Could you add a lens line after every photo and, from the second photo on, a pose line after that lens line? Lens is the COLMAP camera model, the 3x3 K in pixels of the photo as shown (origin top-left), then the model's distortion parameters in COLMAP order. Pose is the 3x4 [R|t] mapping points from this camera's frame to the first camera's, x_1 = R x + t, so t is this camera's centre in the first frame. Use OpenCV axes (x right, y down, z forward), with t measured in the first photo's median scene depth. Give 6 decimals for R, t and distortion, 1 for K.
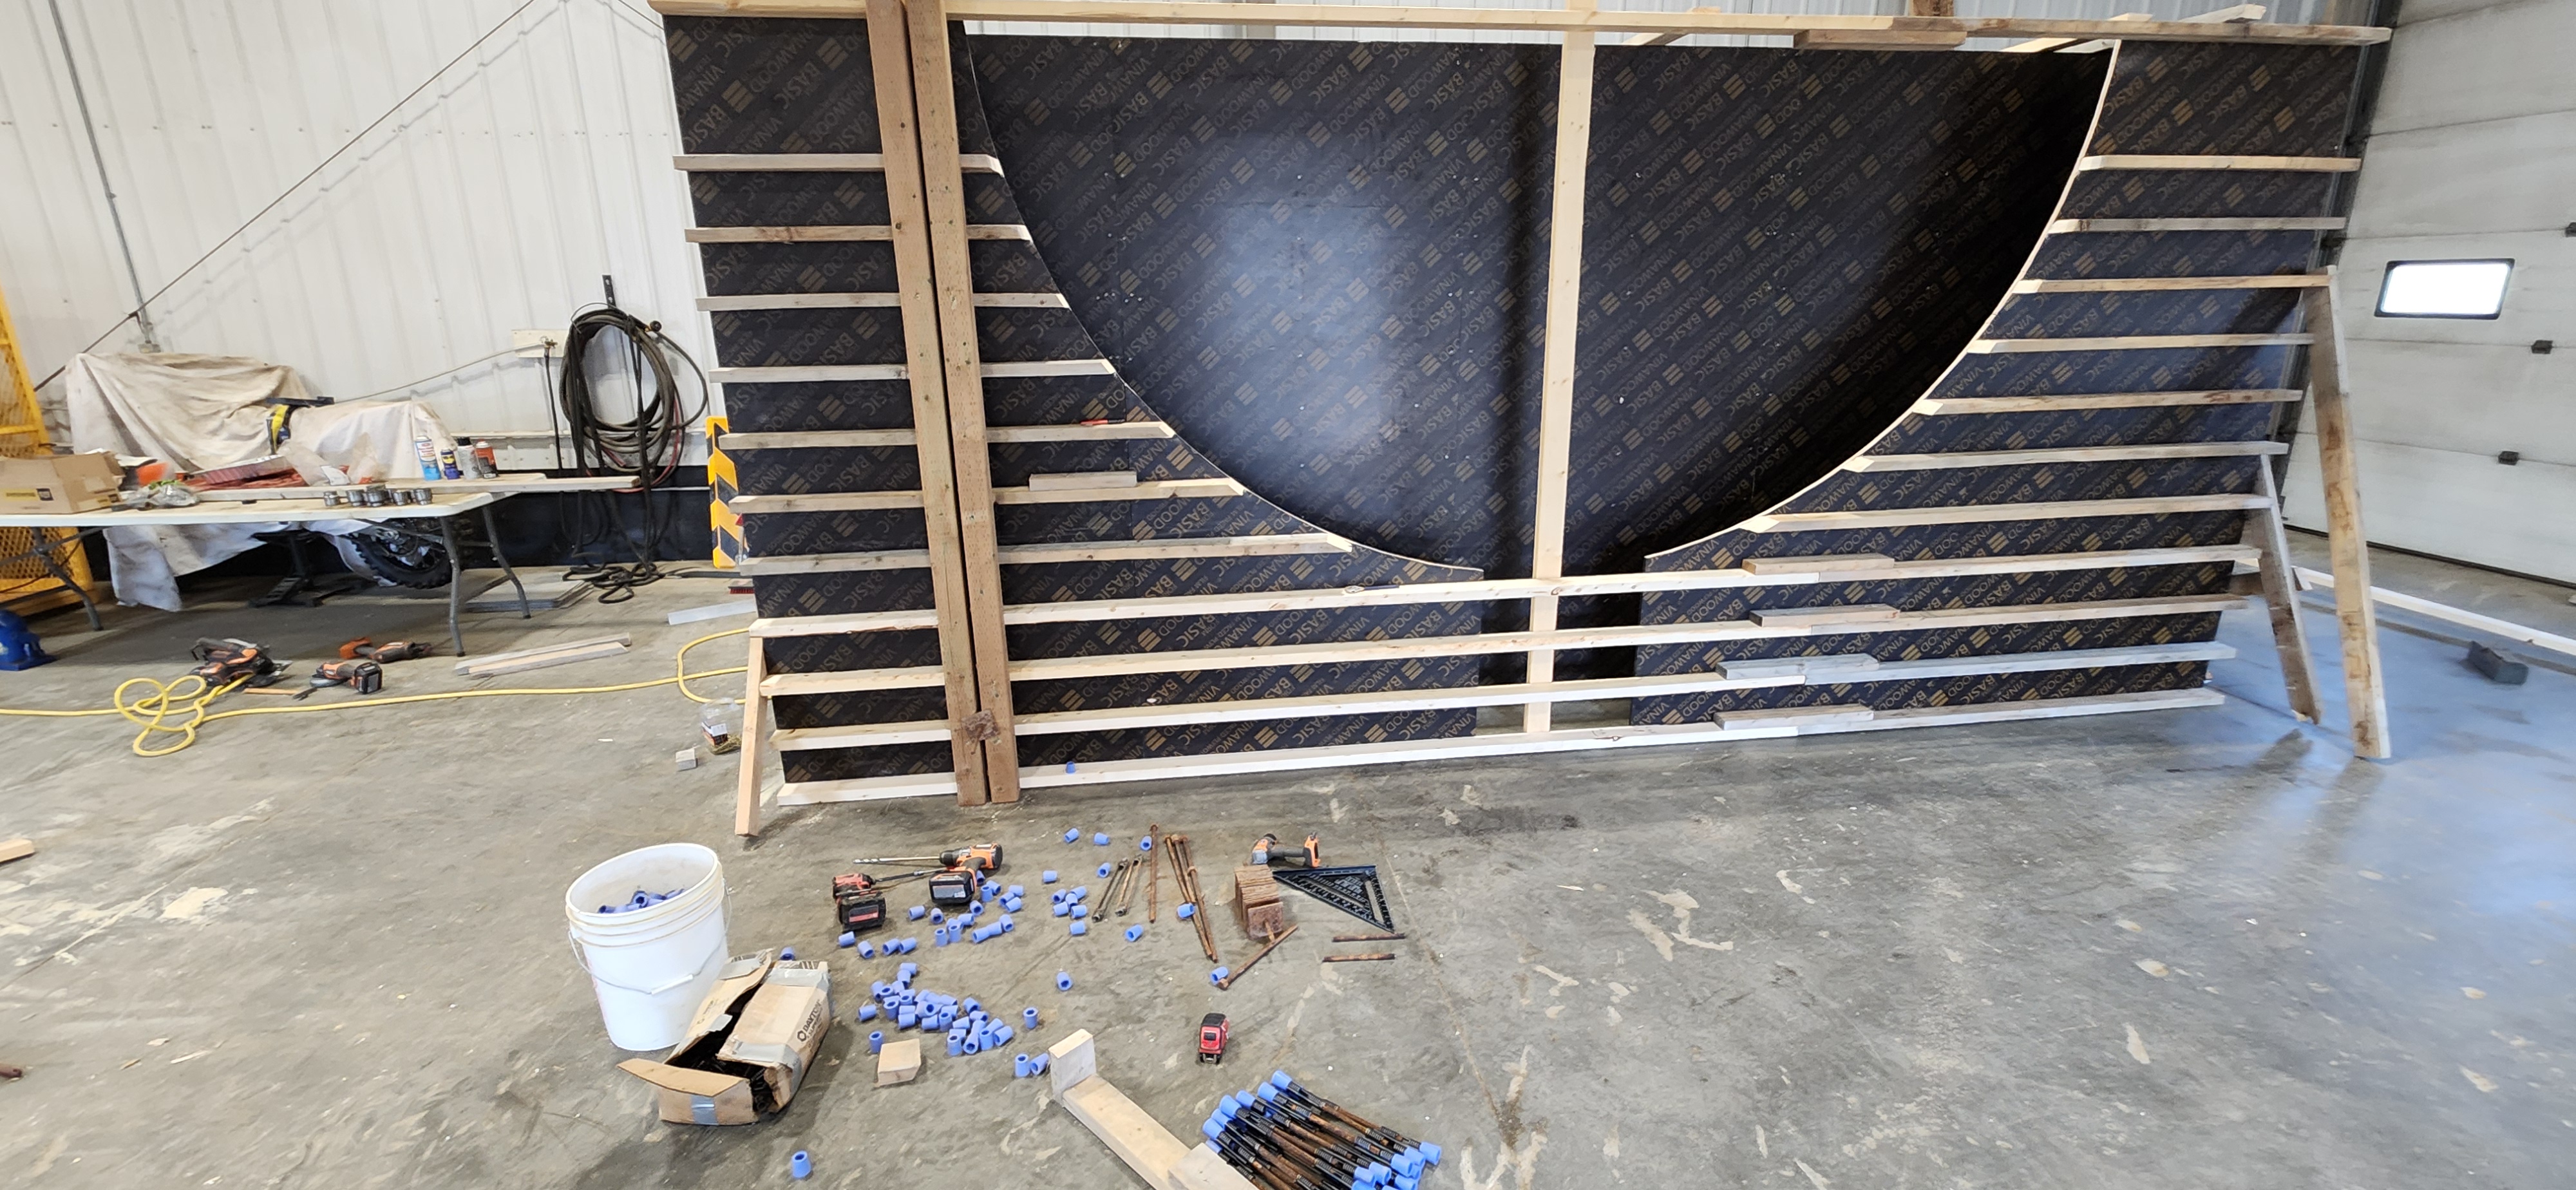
lens RADIAL K [[1125.8, 0, 1282.9], [0, 1125.8, 570.1], [0, 0, 1]] dist [0.000011, 0.003672]
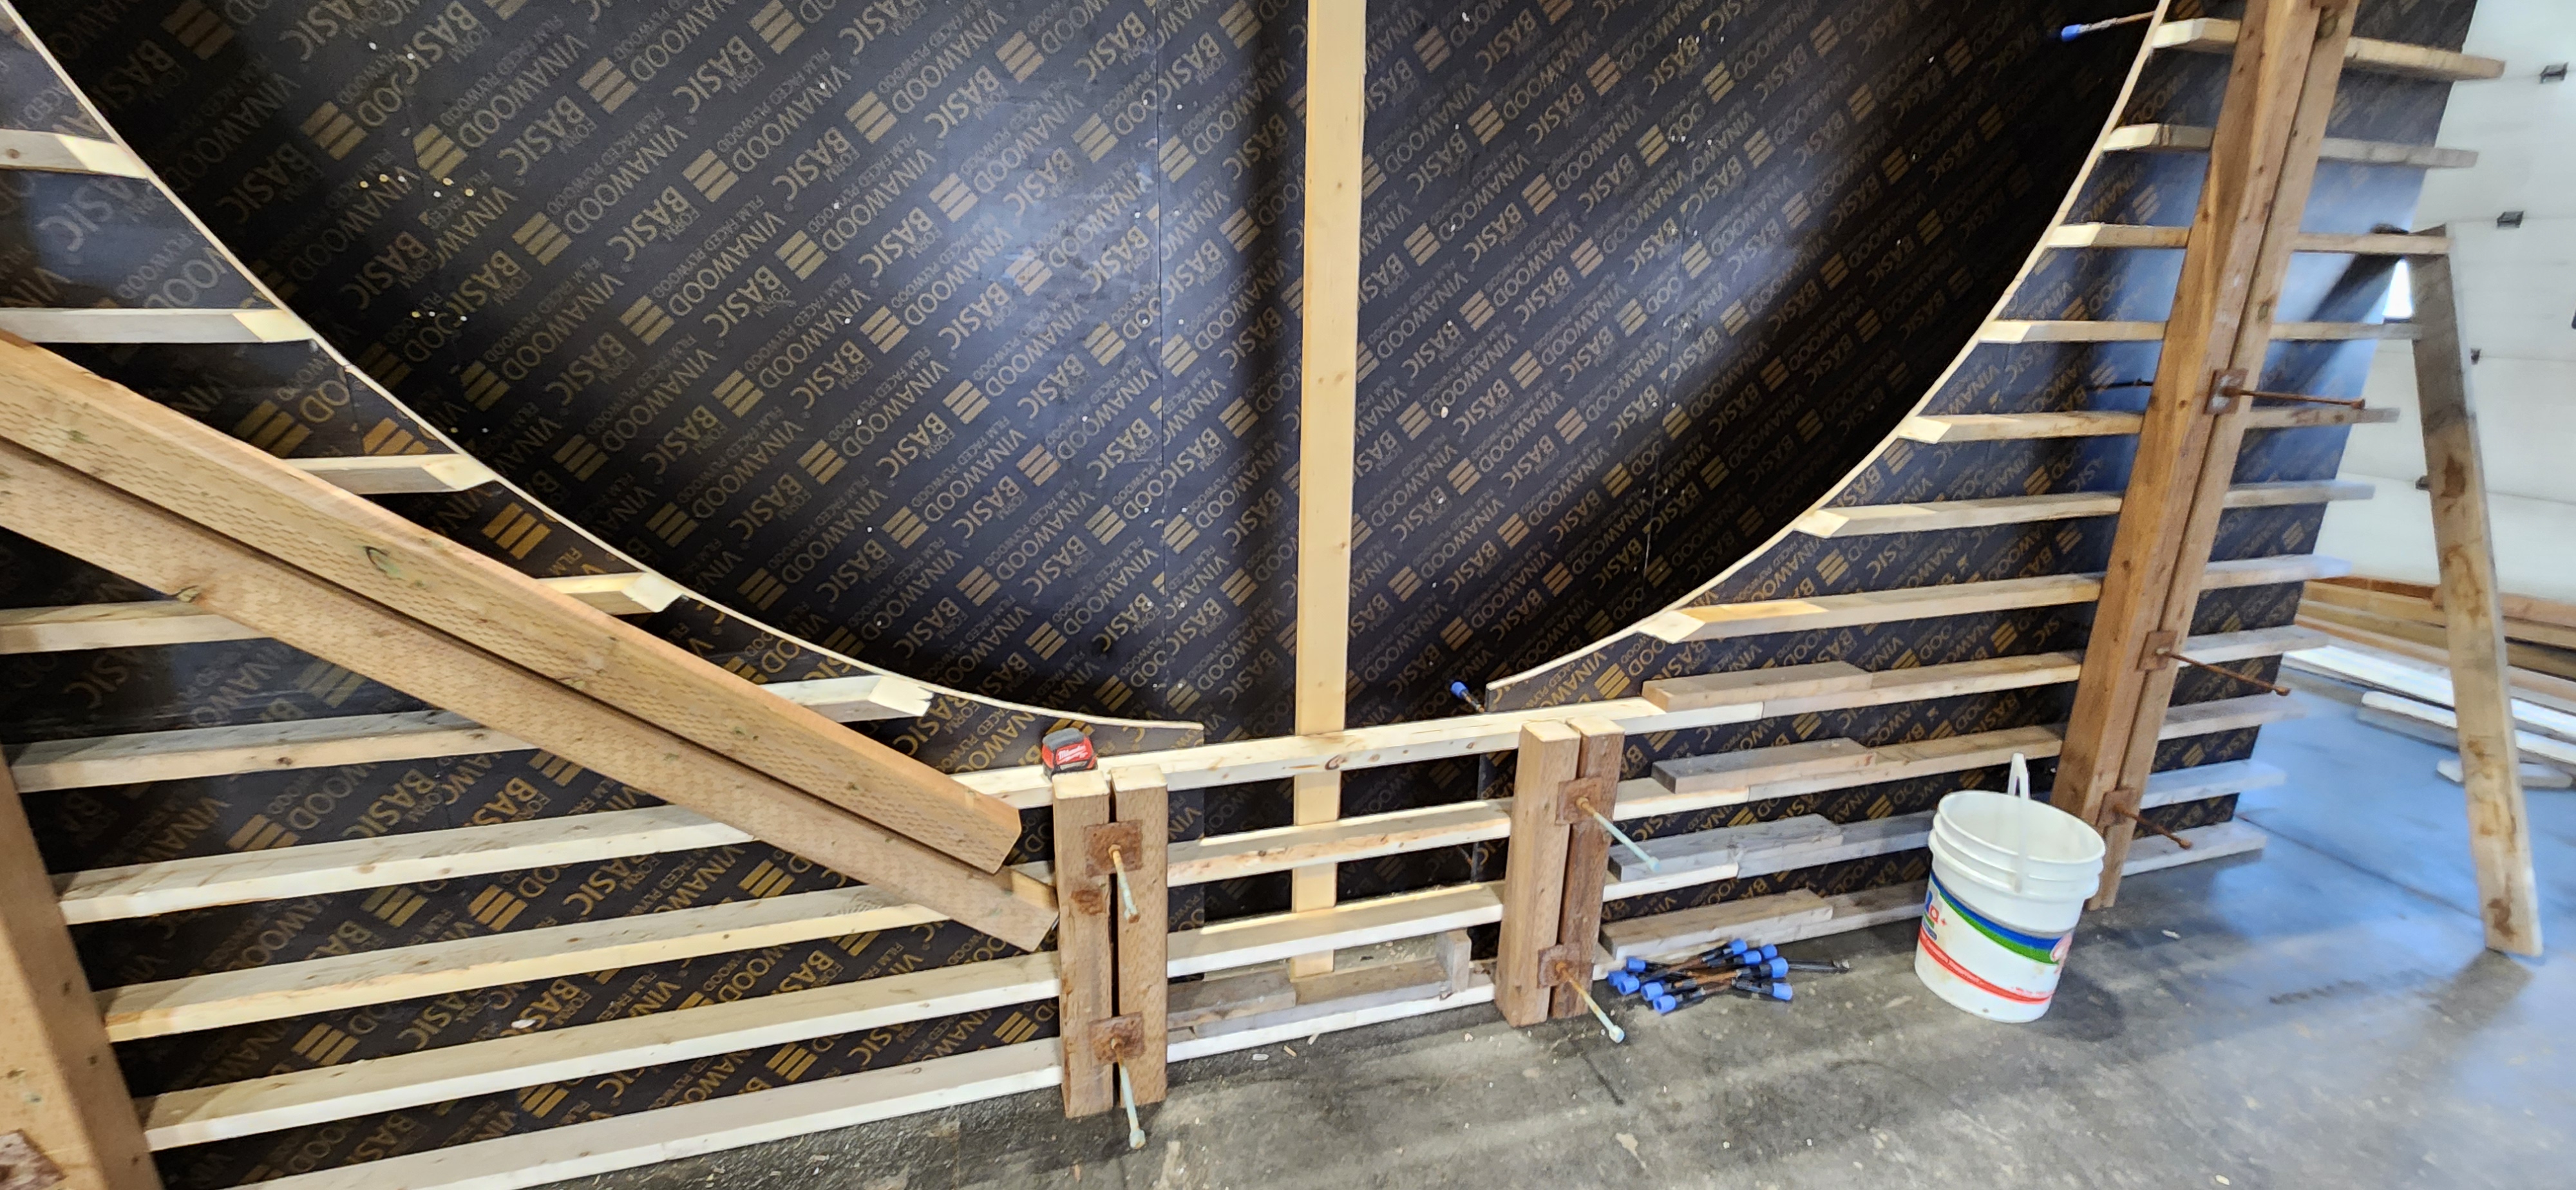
lens RADIAL K [[1144.0, 0, 1344.9], [0, 1144.0, 597.0], [0, 0, 1]] dist [0.001769, 0.000351]
pose [[0.980477, -0.022216, 0.195376, 0.132989], [0.017881, 0.999554, 0.023927, -0.070610], [-0.195820, -0.019967, 0.980437, 0.428616]]
